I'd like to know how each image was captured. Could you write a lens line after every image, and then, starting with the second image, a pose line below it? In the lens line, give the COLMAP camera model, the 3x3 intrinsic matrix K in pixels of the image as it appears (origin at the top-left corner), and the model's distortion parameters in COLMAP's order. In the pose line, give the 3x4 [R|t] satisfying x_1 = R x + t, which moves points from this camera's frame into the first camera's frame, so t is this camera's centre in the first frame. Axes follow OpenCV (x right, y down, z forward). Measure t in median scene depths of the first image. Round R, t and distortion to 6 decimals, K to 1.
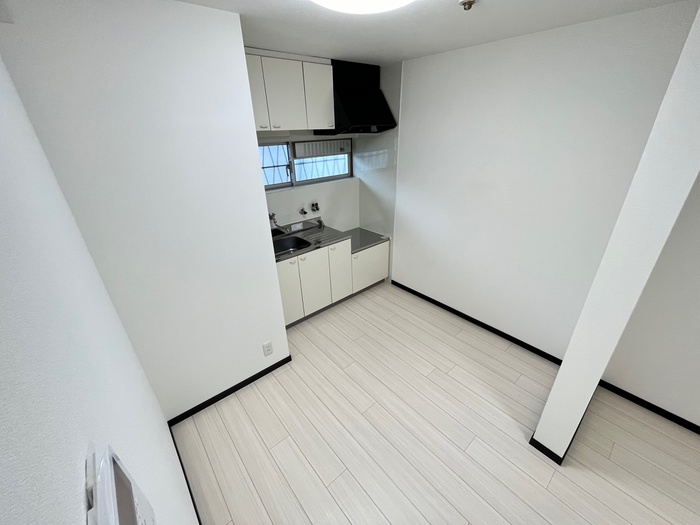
lens RADIAL K [[285.6, 0, 350.0], [0, 285.6, 262.5], [0, 0, 1]] dist [-0.001997, -0.000765]
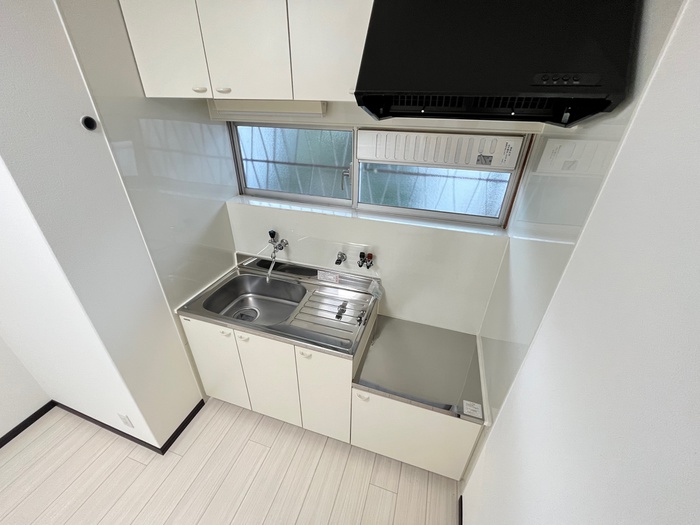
lens RADIAL K [[273.7, 0, 350.0], [0, 273.7, 262.5], [0, 0, 1]] dist [0.000098, -0.000068]
pose [[0.526166, 0.425536, -0.736253, 0.229356], [-0.394641, 0.889104, 0.231848, -0.290553], [0.753265, 0.168565, 0.635749, 0.652818]]
